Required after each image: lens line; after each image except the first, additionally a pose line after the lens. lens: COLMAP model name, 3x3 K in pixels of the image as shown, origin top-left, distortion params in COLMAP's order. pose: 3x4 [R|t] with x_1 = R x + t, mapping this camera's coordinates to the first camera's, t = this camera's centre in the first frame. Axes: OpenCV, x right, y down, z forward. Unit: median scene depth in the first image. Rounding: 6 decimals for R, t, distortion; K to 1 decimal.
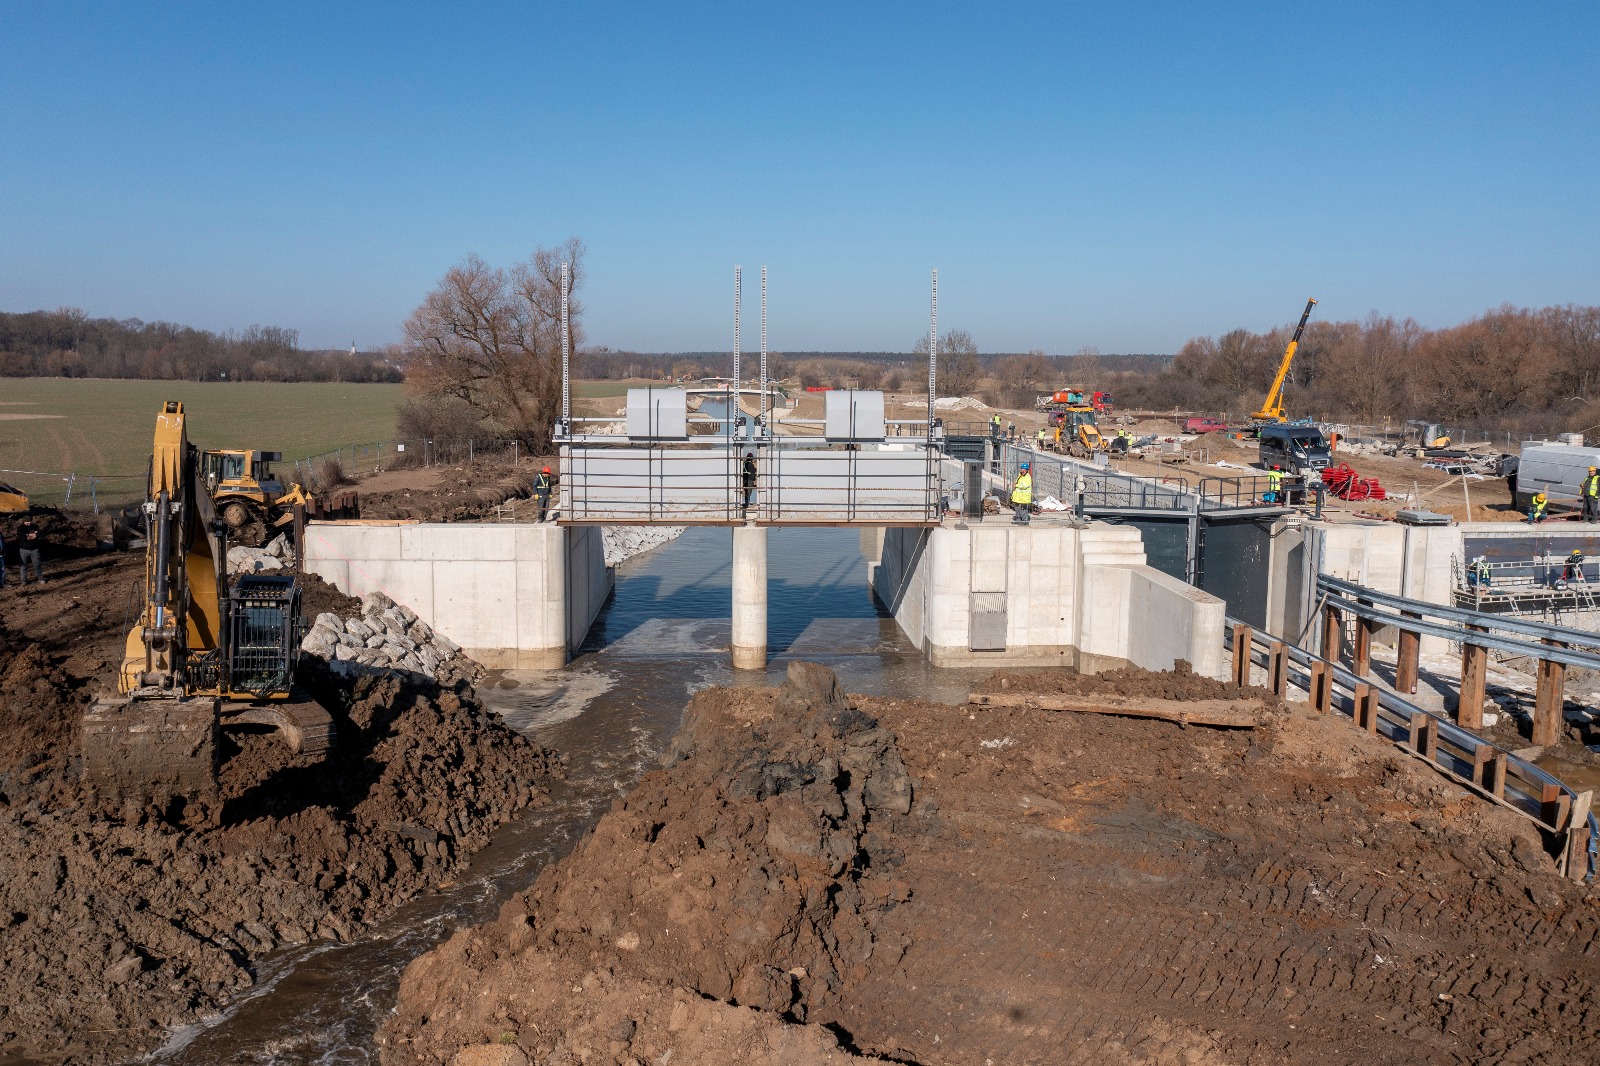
lens RADIAL K [[1269.0, 0, 803.4], [0, 1269.0, 523.8], [0, 0, 1]] dist [0.015945, 0.002454]
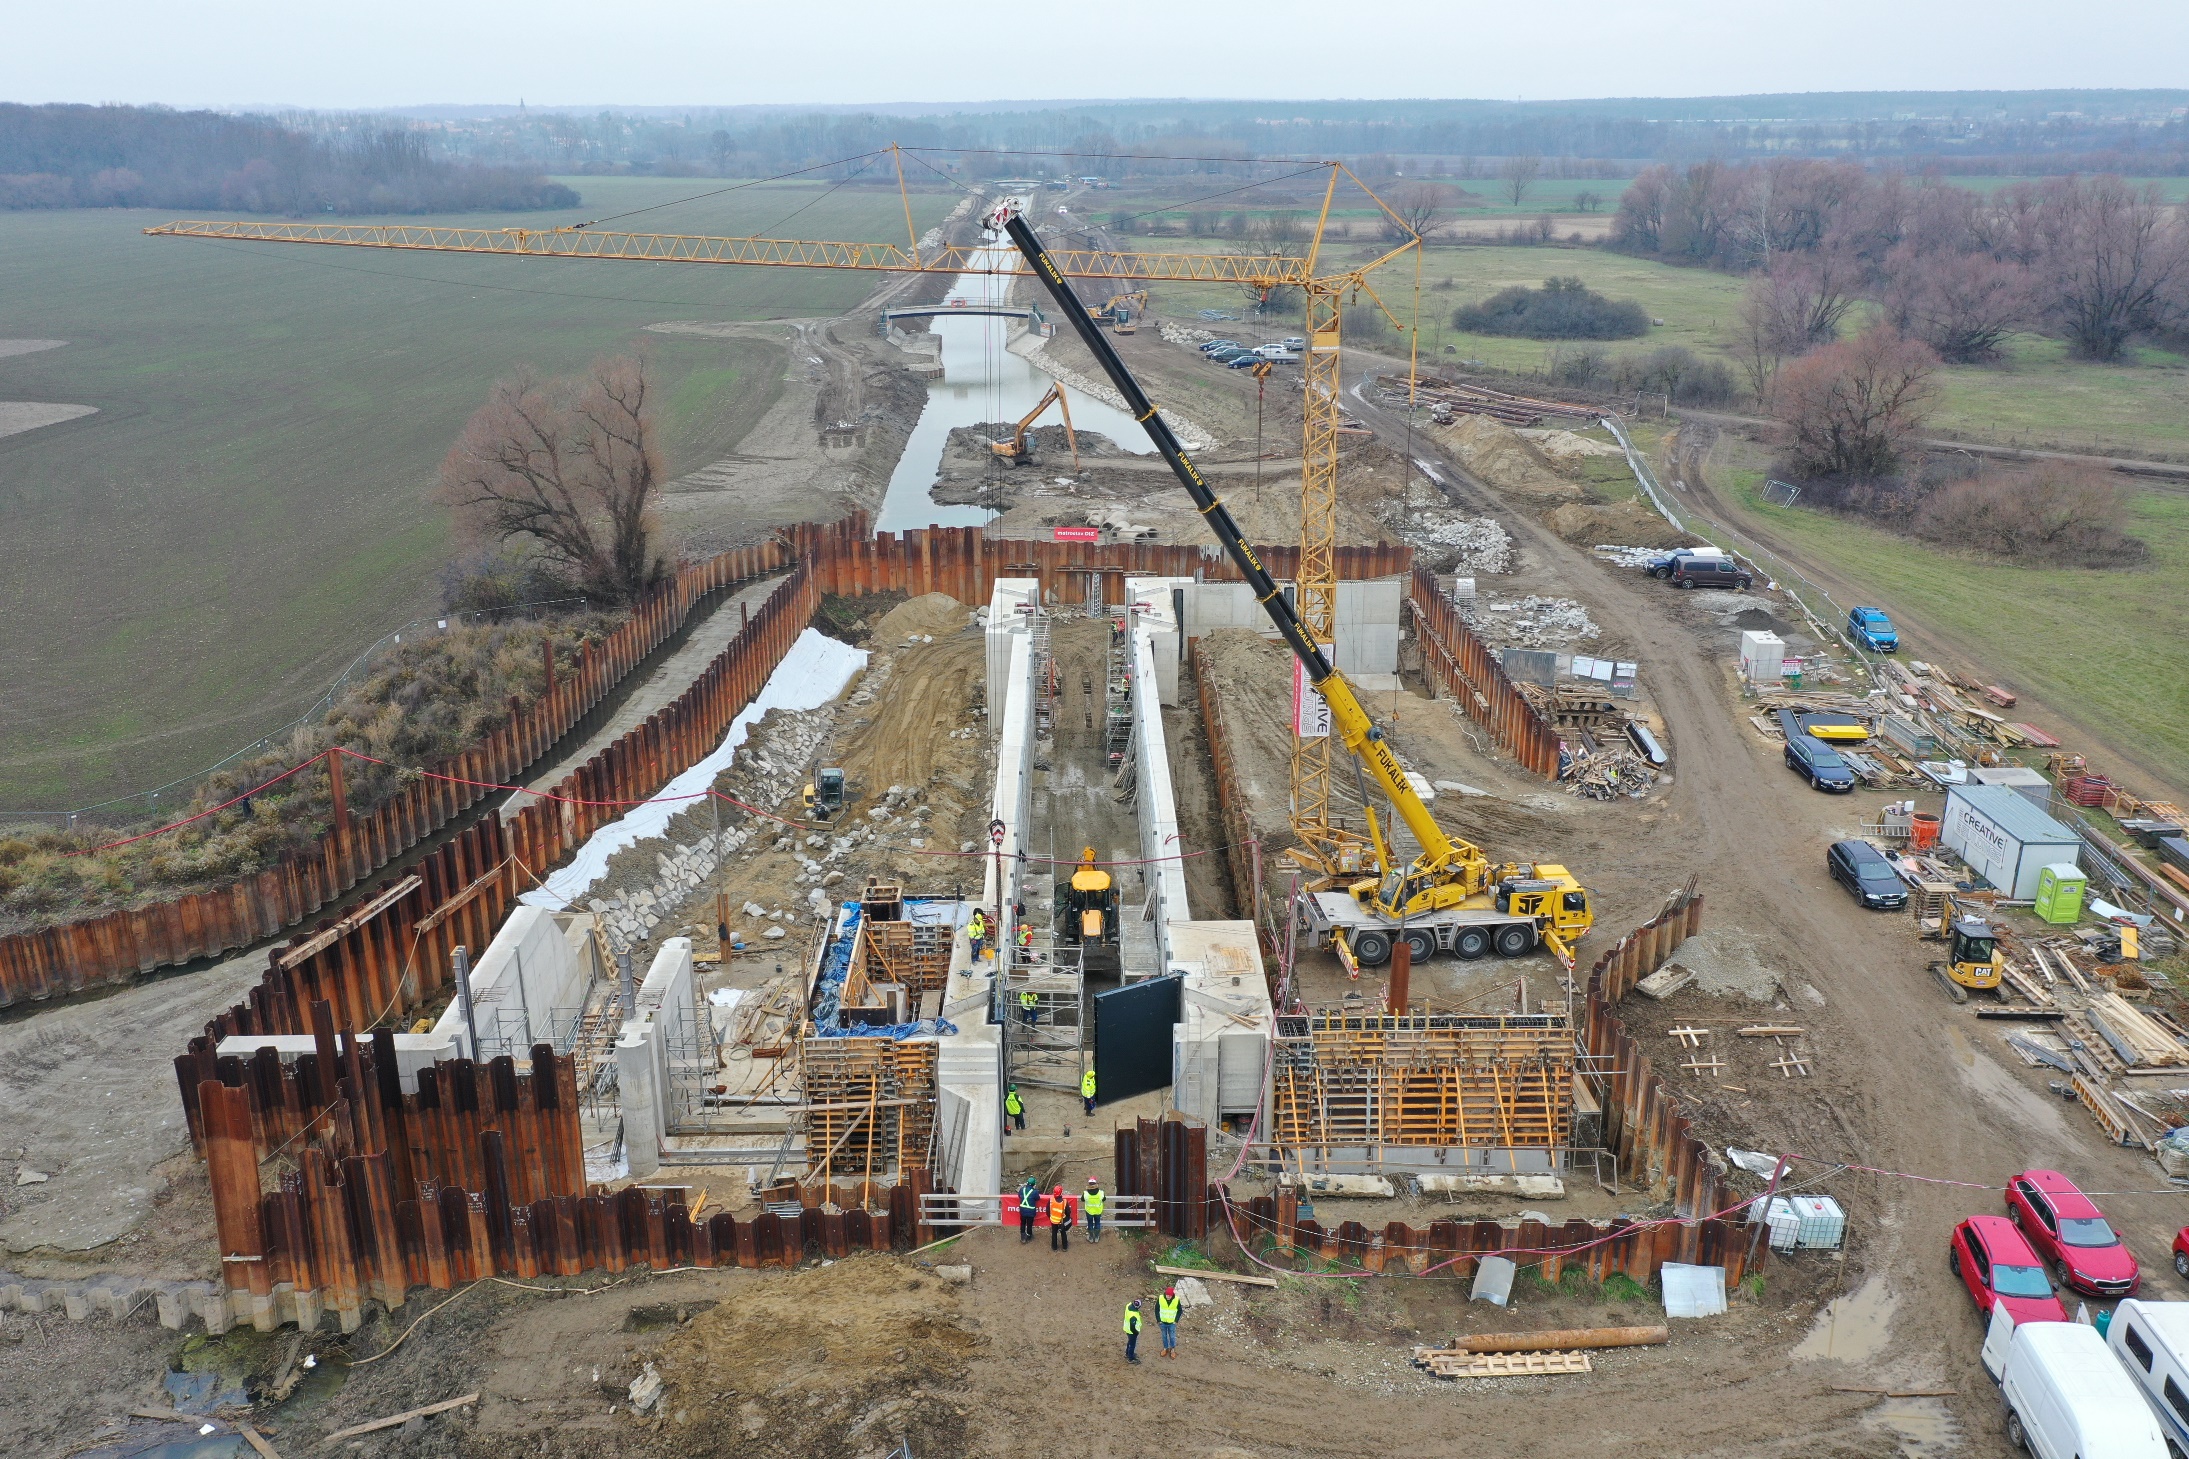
lens RADIAL K [[1736.1, 0, 1092.8], [0, 1736.1, 739.2], [0, 0, 1]] dist [0.015945, 0.002454]
pose [[0.998929, 0.000527, -0.046257, 0.410034], [0.009848, 0.974590, 0.223778, -0.564047], [0.045200, -0.223994, 0.973542, -0.339478]]
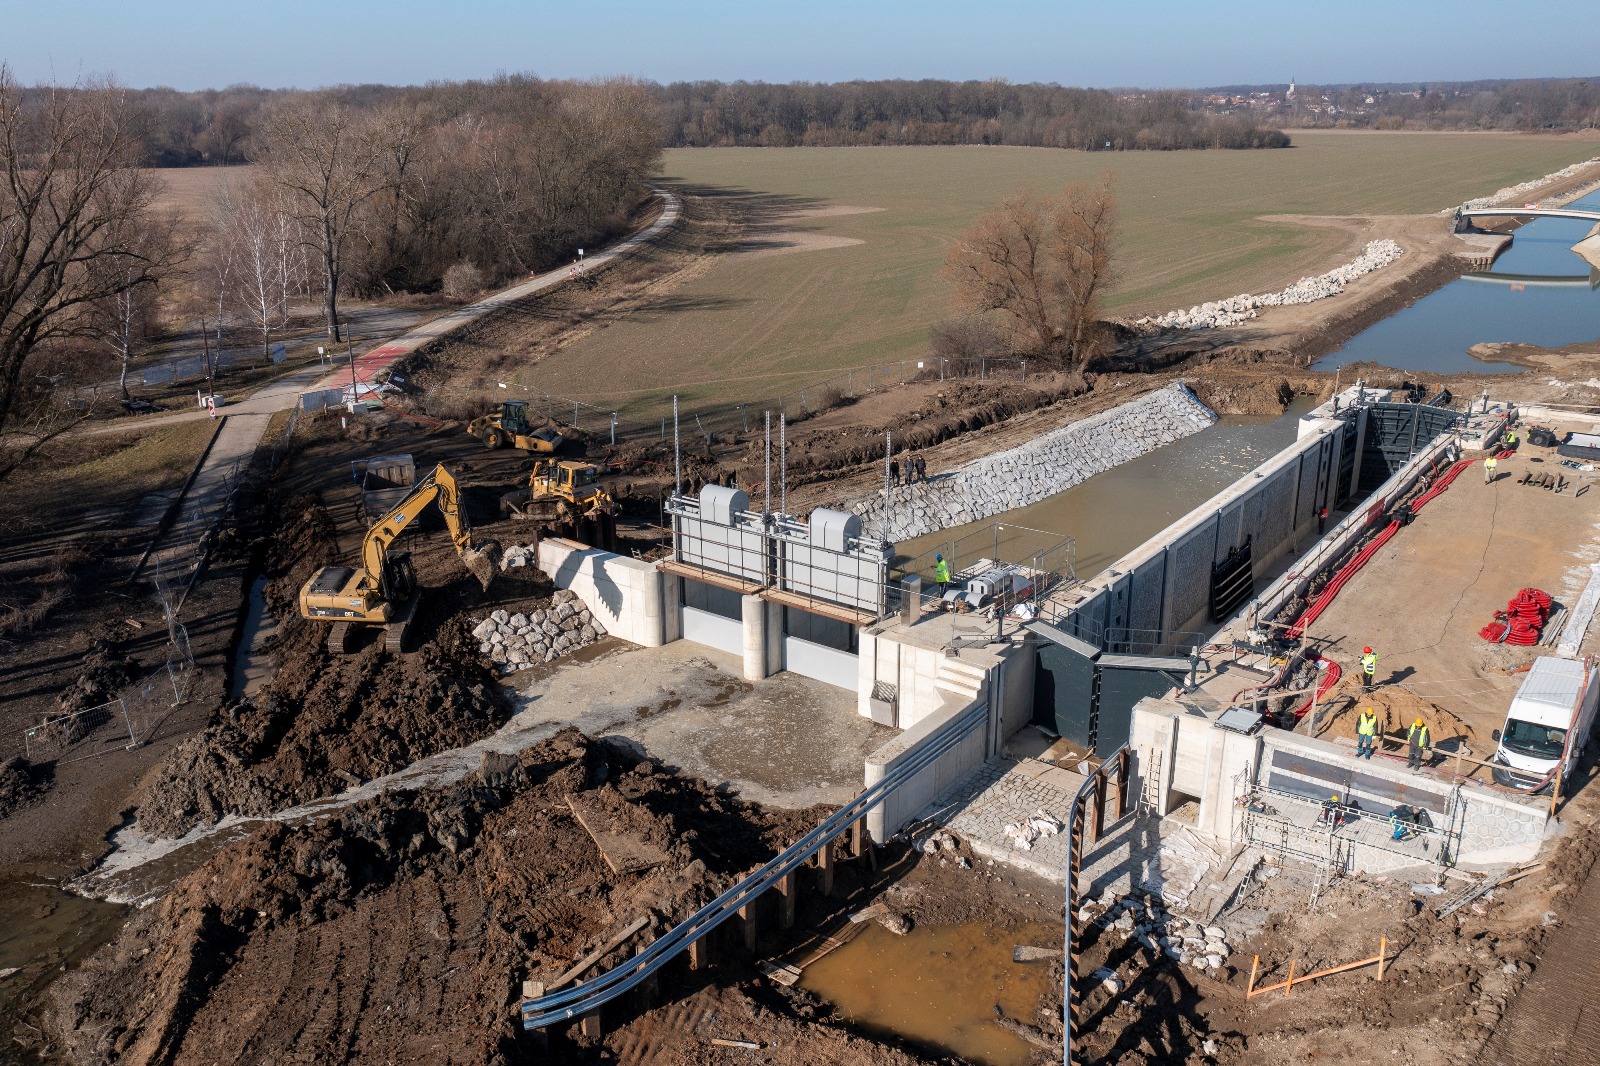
lens RADIAL K [[1269.0, 0, 796.6], [0, 1269.0, 534.7], [0, 0, 1]] dist [0.015945, 0.002454]
pose [[0.762536, 0.189608, -0.618536, 0.867683], [-0.057220, 0.972107, 0.227451, -0.394218], [0.644410, -0.138047, 0.752116, -0.036791]]
